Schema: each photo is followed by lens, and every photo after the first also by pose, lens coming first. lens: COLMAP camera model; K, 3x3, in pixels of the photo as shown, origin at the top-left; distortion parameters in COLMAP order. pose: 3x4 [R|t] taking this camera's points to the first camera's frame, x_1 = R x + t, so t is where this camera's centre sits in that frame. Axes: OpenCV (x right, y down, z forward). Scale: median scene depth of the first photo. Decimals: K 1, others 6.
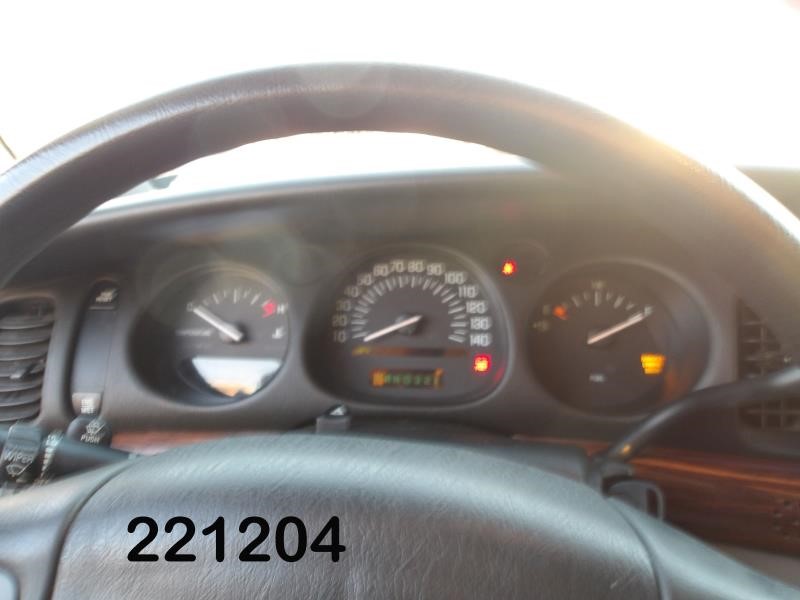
lens RADIAL K [[650.8, 0, 402.8], [0, 650.8, 305.2], [0, 0, 1]] dist [0.023632, -0.020210]
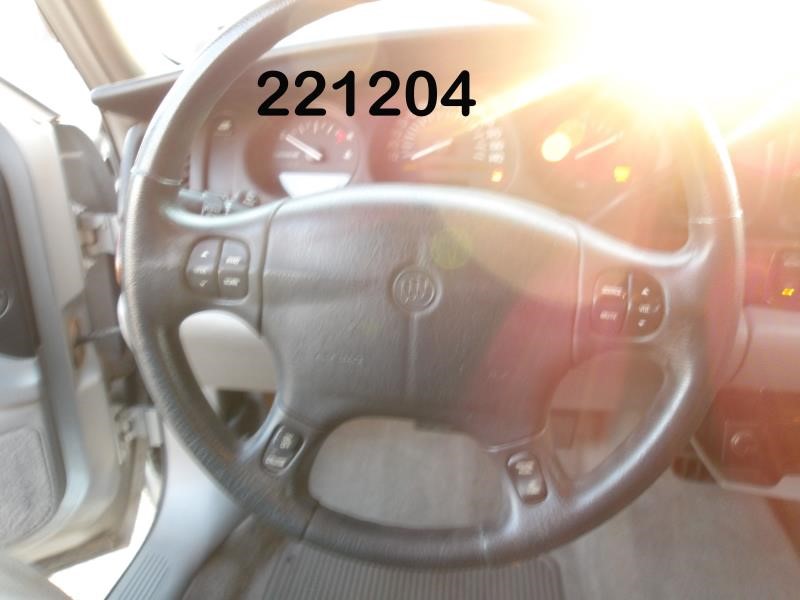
lens RADIAL K [[650.8, 0, 401.0], [0, 650.8, 300.8], [0, 0, 1]] dist [0.023632, -0.020210]
pose [[0.999133, 0.004347, -0.041410, -0.023418], [0.003302, 0.983133, 0.182862, 0.099146], [0.041507, -0.182840, 0.982266, -0.410536]]
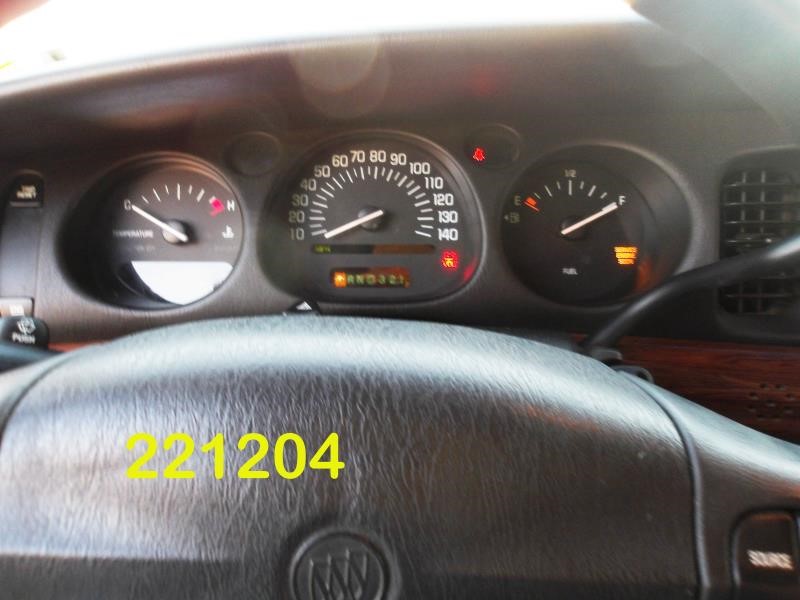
lens RADIAL K [[650.8, 0, 401.6], [0, 650.8, 302.8], [0, 0, 1]] dist [0.023632, -0.020210]
pose [[0.995885, -0.028612, 0.085995, -0.032877], [0.018853, 0.993505, 0.112216, 0.045351], [-0.088647, -0.110133, 0.989956, 0.064088]]
